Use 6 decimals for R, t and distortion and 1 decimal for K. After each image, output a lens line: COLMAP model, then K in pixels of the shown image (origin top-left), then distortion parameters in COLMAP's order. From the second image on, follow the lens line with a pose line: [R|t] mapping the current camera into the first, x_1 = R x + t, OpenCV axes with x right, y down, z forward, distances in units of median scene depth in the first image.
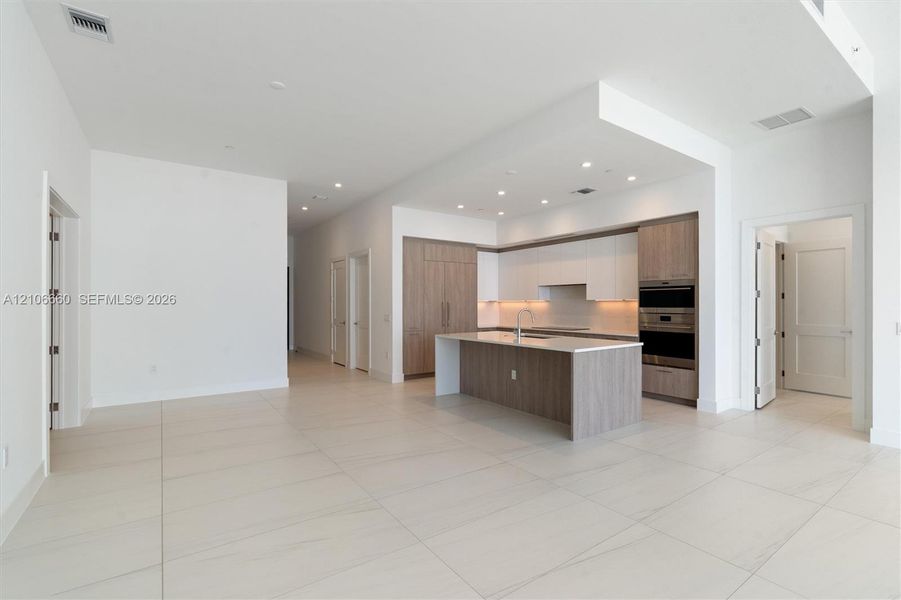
lens RADIAL K [[410.5, 0, 450.5], [0, 410.5, 300.0], [0, 0, 1]] dist [-0.011822, 0.000292]
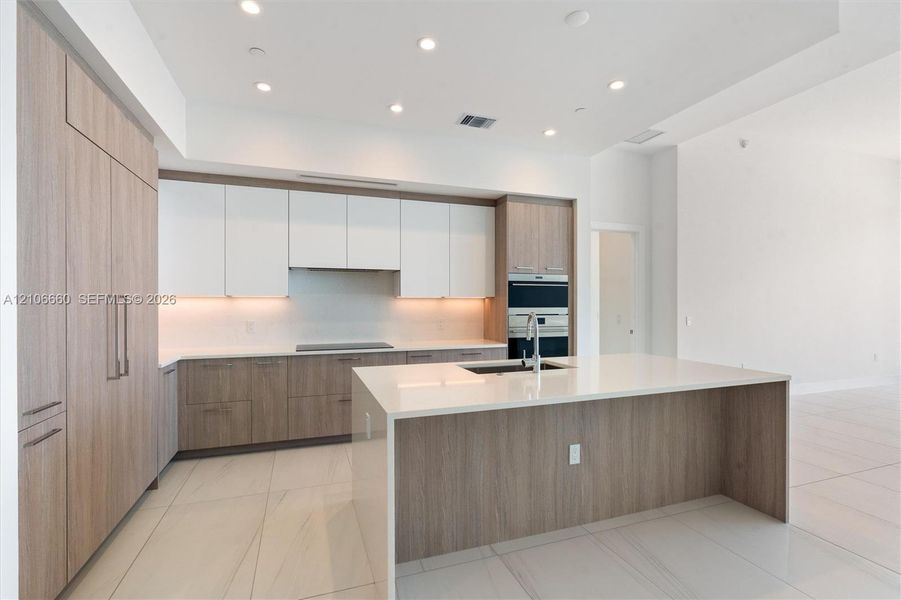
lens RADIAL K [[421.8, 0, 450.5], [0, 421.8, 300.0], [0, 0, 1]] dist [-0.001912, 0.000077]
pose [[0.251391, 0.006287, 0.967865, -0.326446], [-0.012754, 0.999914, -0.003182, 0.008504], [-0.967801, -0.011544, 0.251450, 0.948875]]
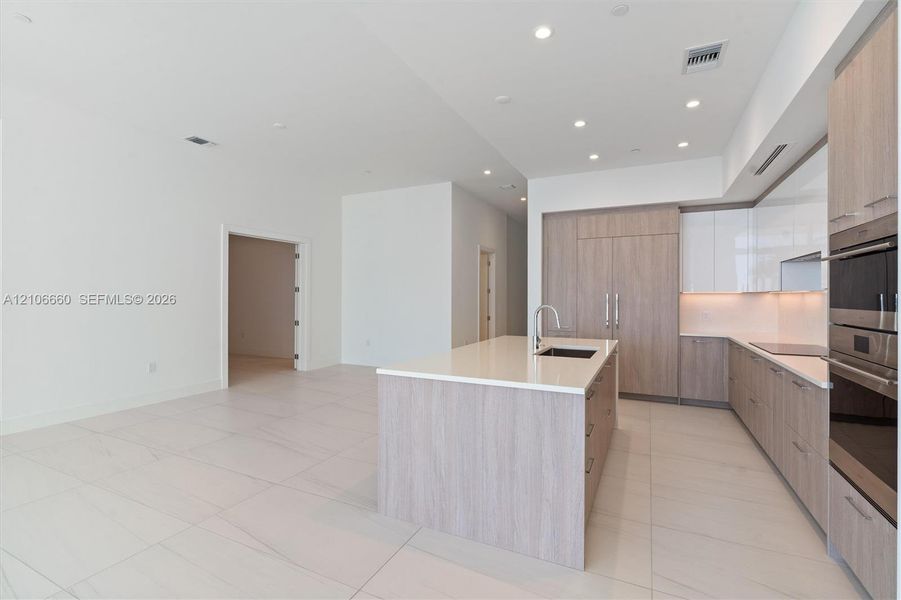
lens RADIAL K [[410.5, 0, 450.5], [0, 410.5, 300.0], [0, 0, 1]] dist [-0.011822, 0.000292]
pose [[0.489696, 0.010161, -0.871834, 0.636392], [0.002756, 0.999909, 0.013202, 0.005932], [0.871889, -0.008868, 0.489623, 0.559851]]
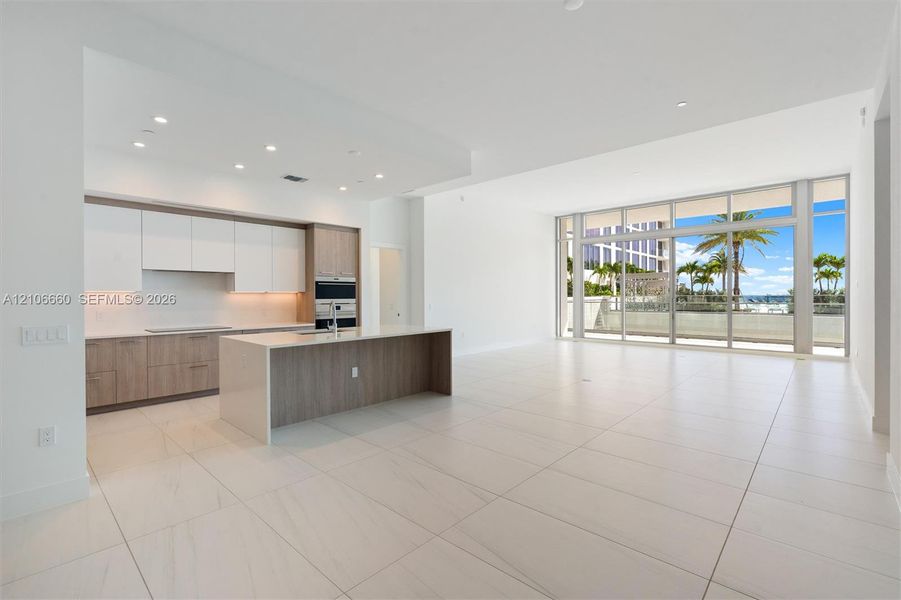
lens RADIAL K [[410.5, 0, 450.5], [0, 410.5, 300.0], [0, 0, 1]] dist [-0.011822, 0.000292]
pose [[-0.220462, -0.009771, 0.975347, -0.742921], [-0.009180, 0.999926, 0.007942, 0.008822], [-0.975352, -0.007202, -0.220536, 0.926819]]
